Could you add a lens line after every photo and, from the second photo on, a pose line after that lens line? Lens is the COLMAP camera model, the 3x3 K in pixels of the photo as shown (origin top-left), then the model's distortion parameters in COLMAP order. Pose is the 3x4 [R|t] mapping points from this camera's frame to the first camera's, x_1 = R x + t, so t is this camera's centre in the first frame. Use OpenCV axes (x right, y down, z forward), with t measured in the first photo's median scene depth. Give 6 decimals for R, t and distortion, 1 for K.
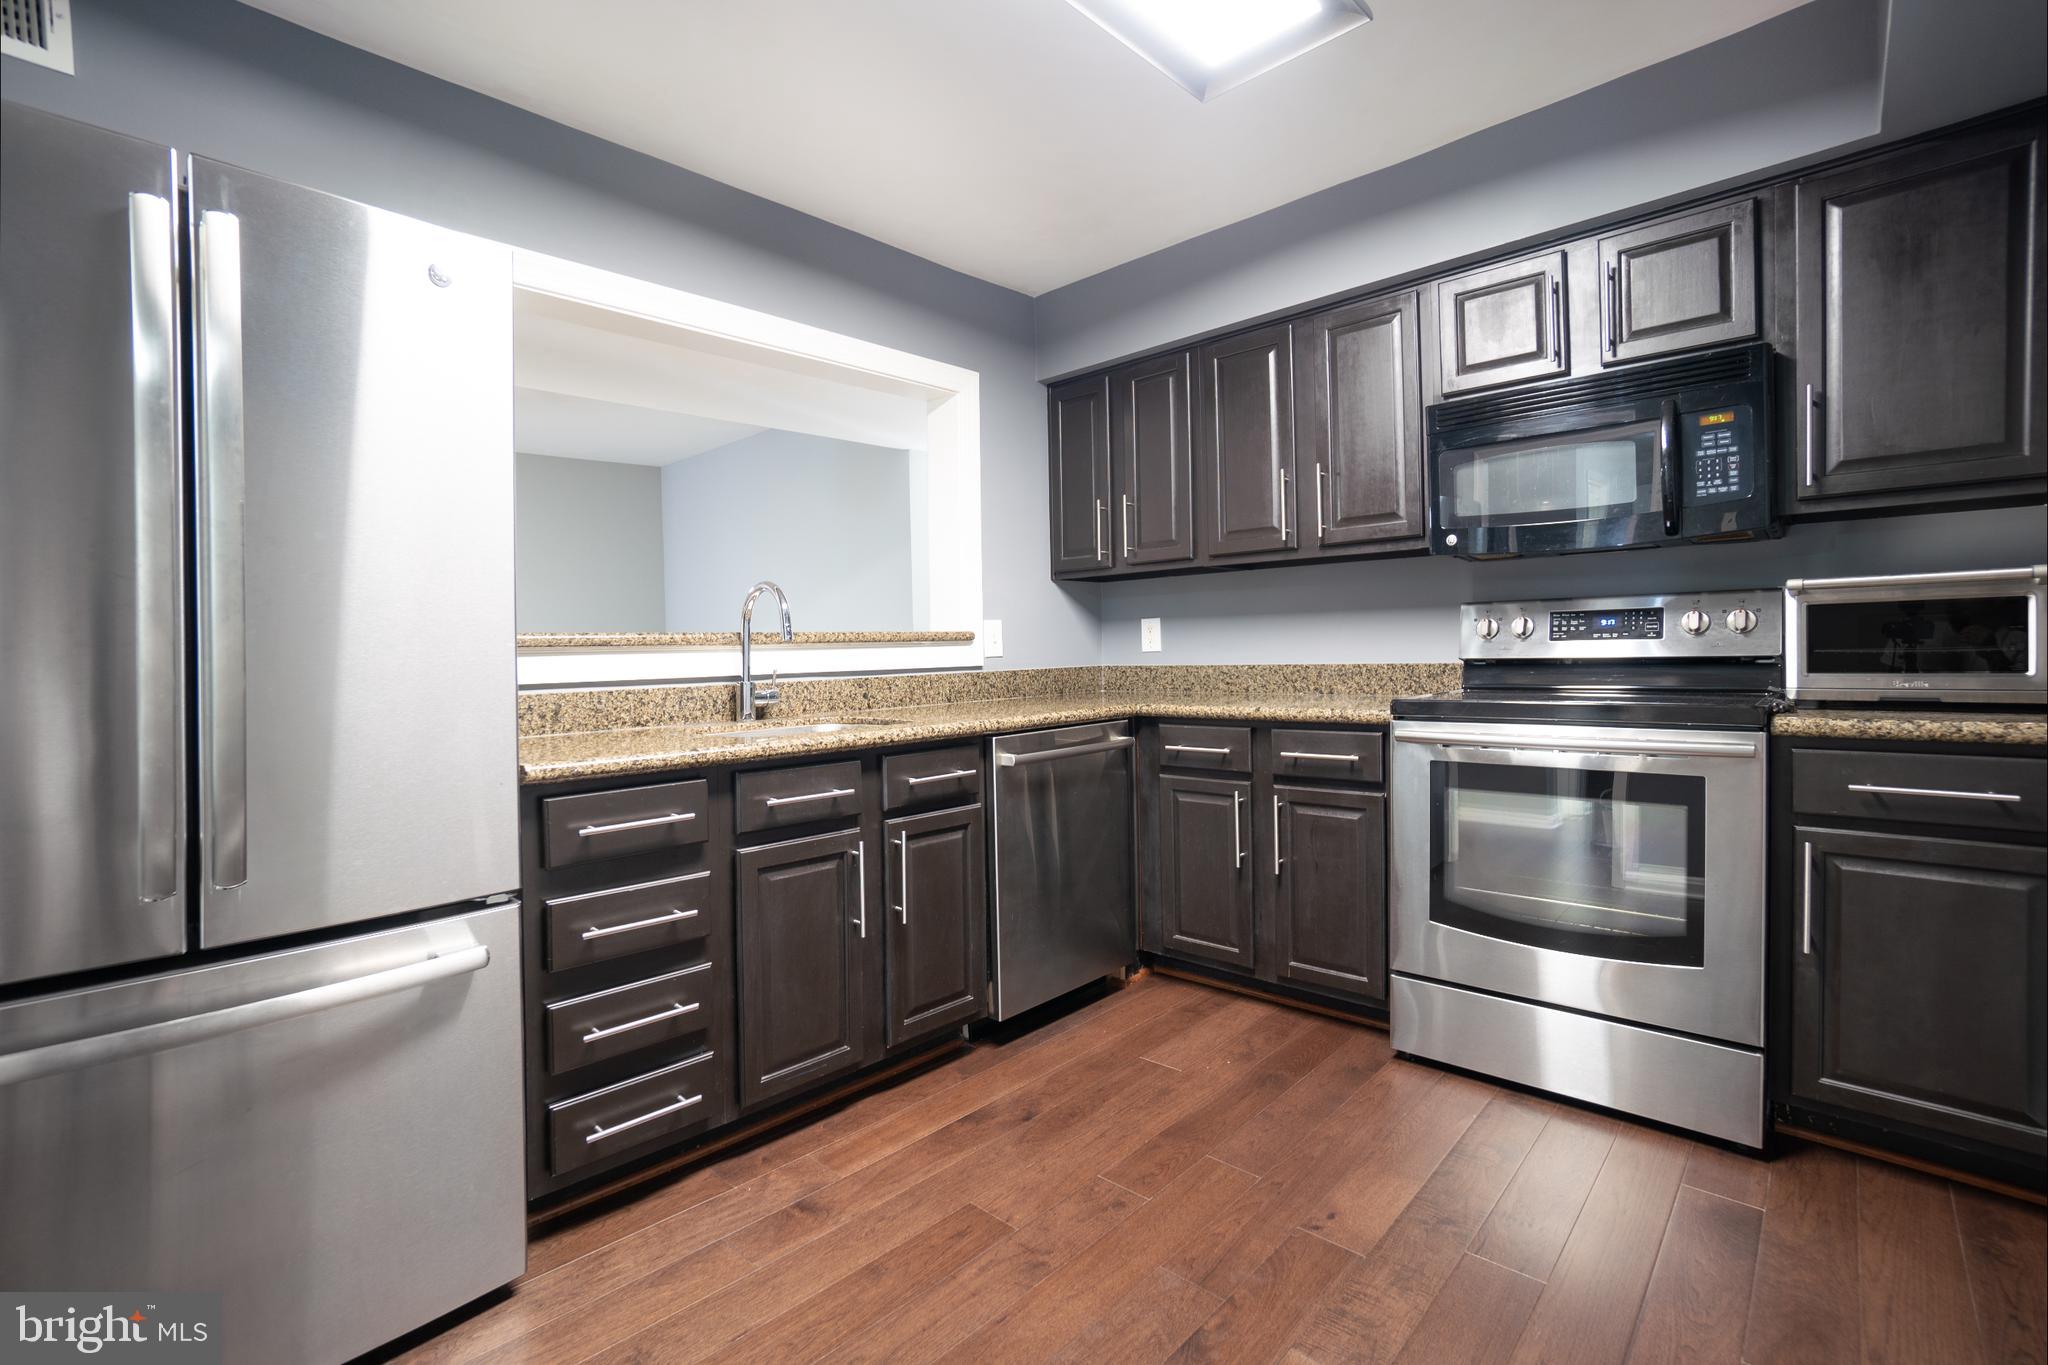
lens RADIAL K [[901.3, 0, 999.1], [0, 901.3, 650.1], [0, 0, 1]] dist [-0.009290, 0.002980]
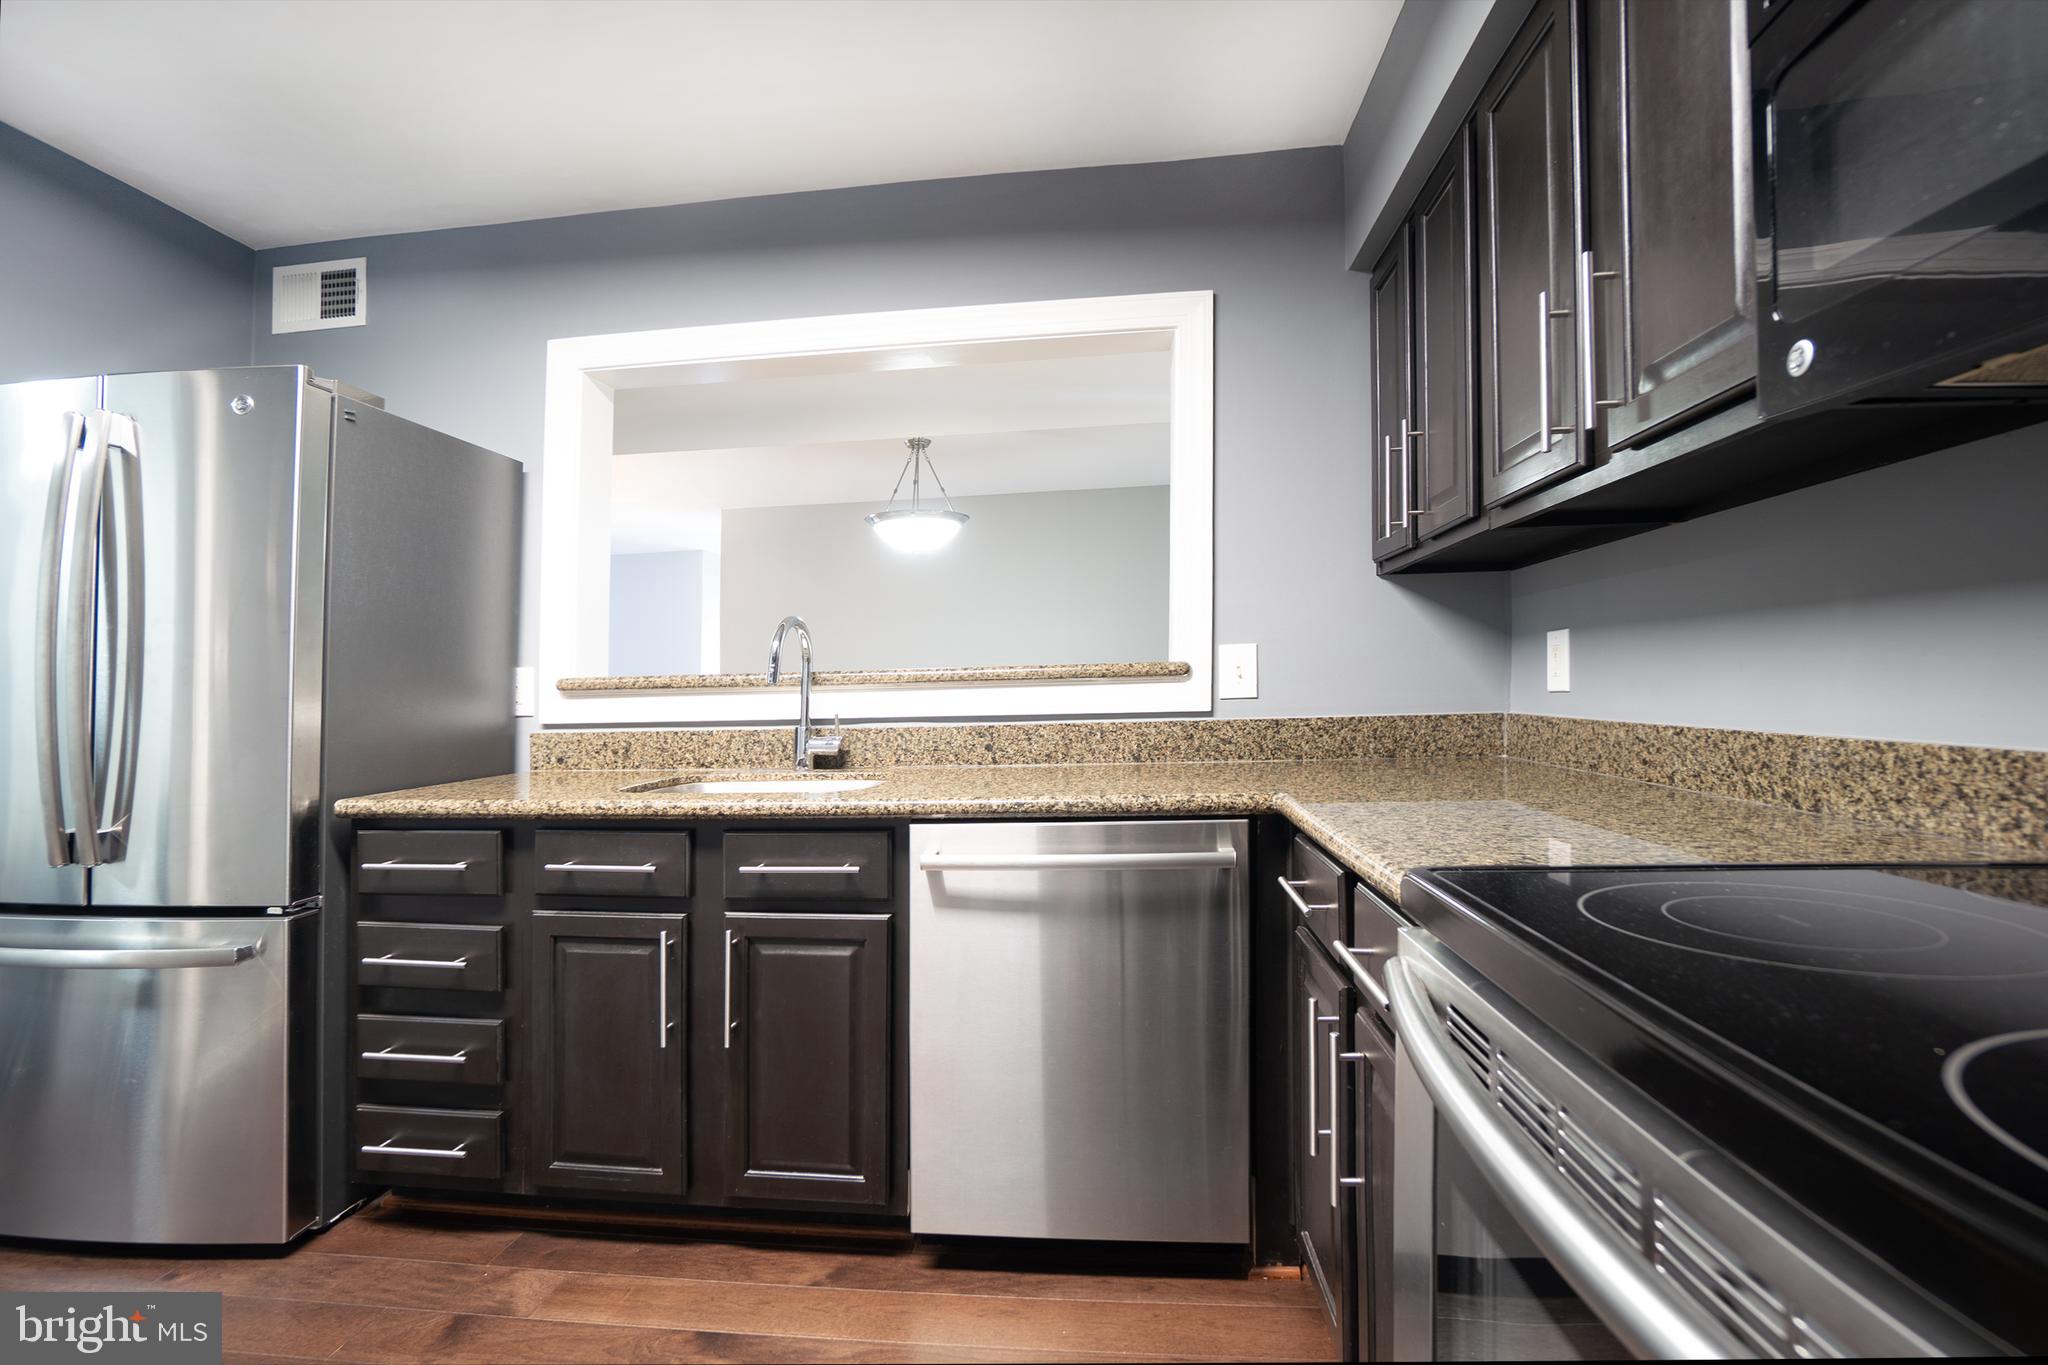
lens RADIAL K [[901.3, 0, 1025.0], [0, 901.3, 673.2], [0, 0, 1]] dist [-0.009290, 0.002980]
pose [[0.626522, 0.000000, -0.779404, 0.593291], [0.006555, 0.999965, 0.005269, -0.022515], [0.779376, -0.008410, 0.626500, 0.630550]]
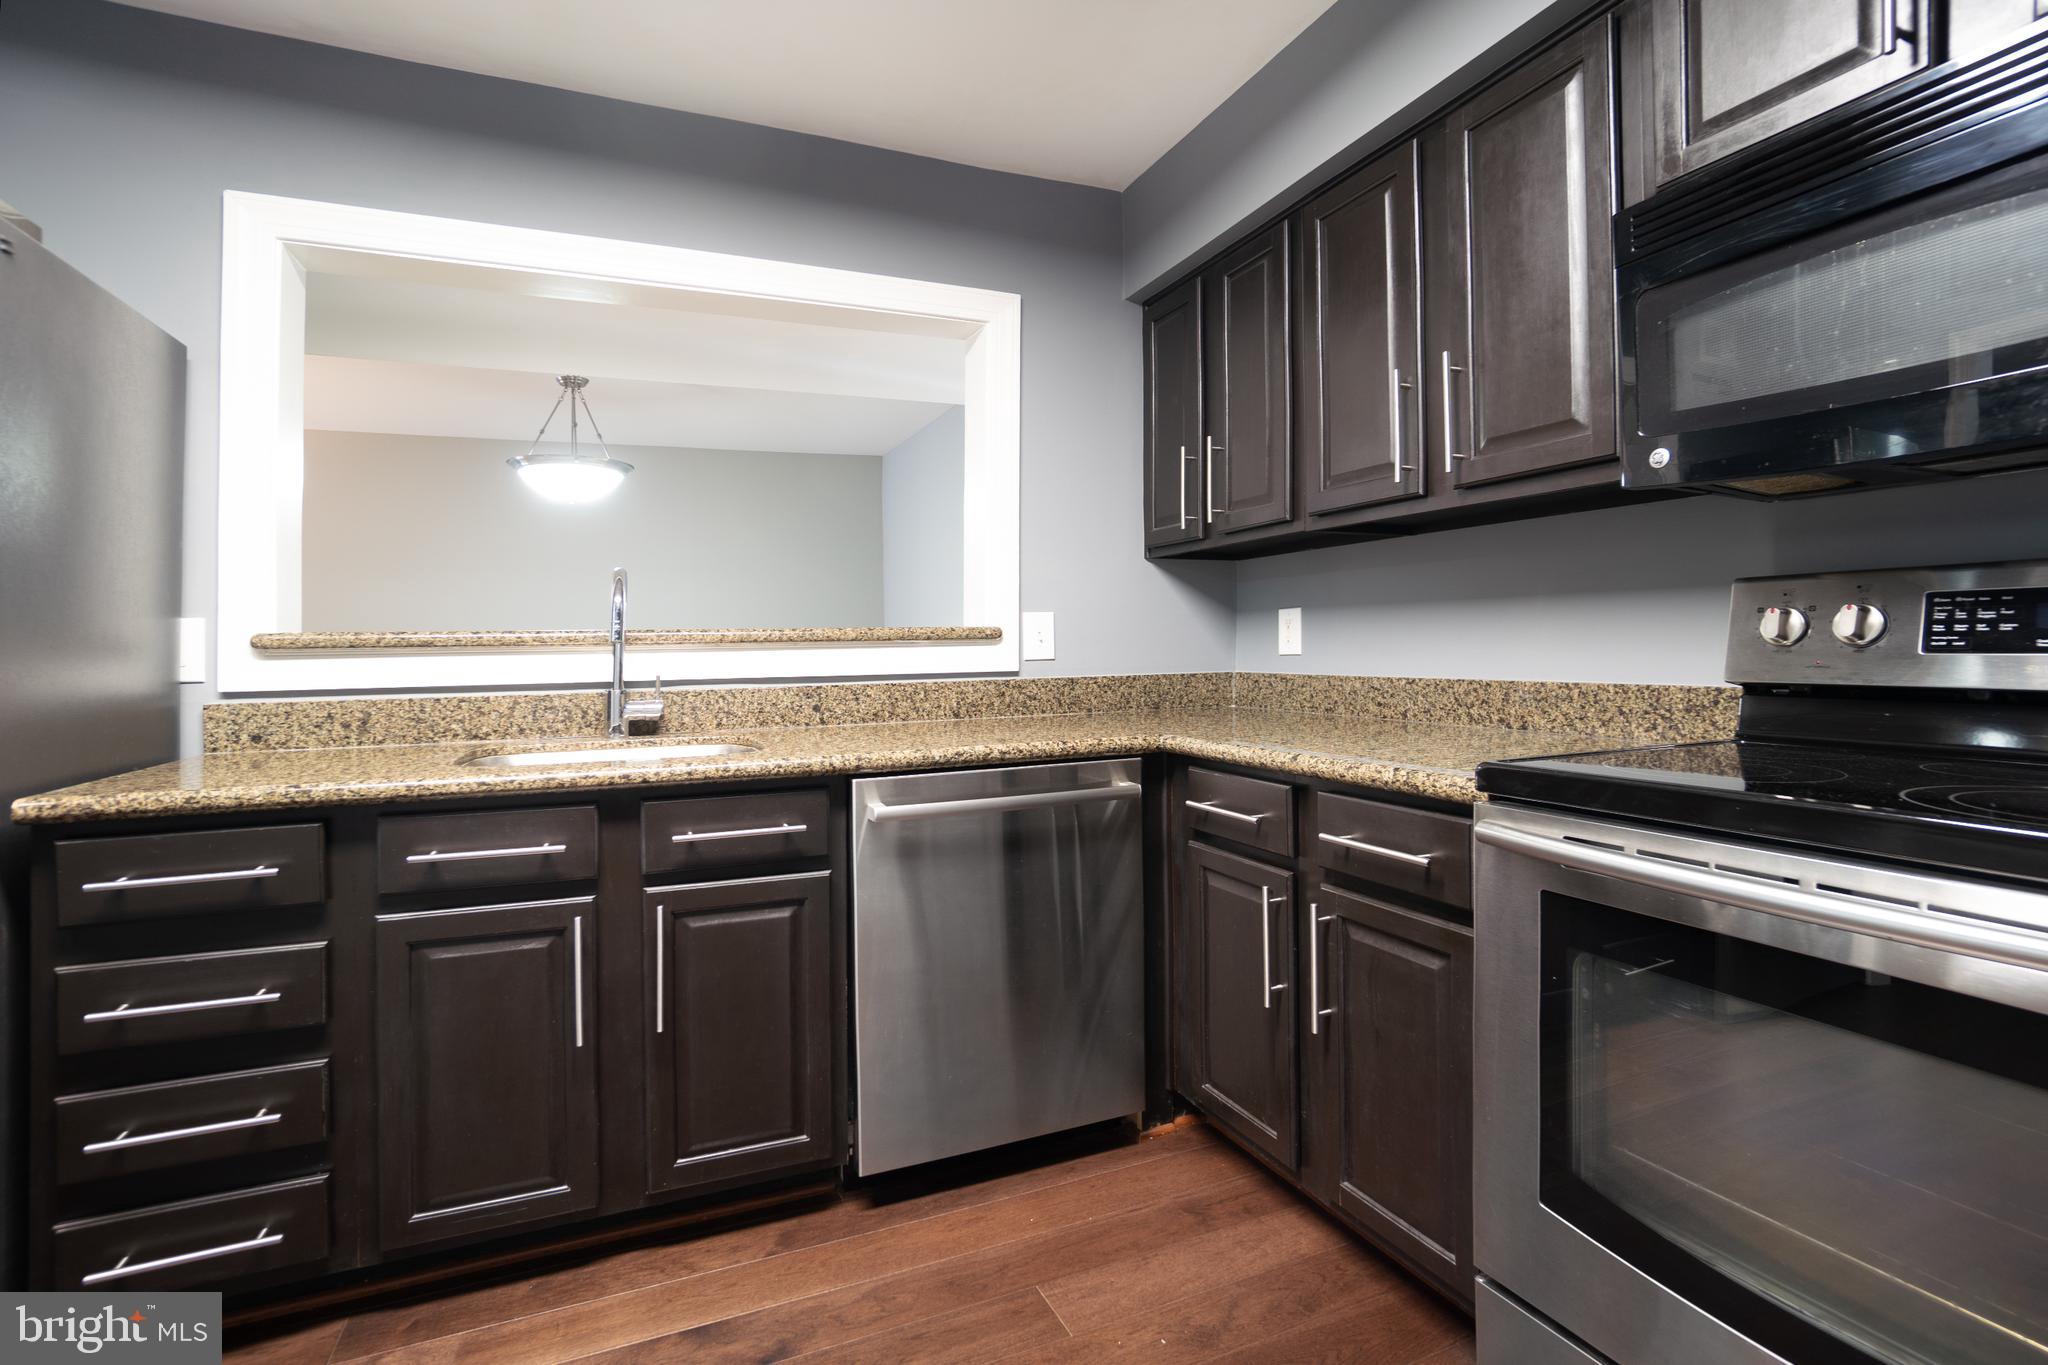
lens RADIAL K [[901.3, 0, 1007.7], [0, 901.3, 641.1], [0, 0, 1]] dist [-0.009290, 0.002980]
pose [[0.914499, 0.009299, -0.404481, 0.396442], [-0.008073, 0.999956, 0.004737, -0.016829], [0.404508, -0.001066, 0.914534, 0.400209]]
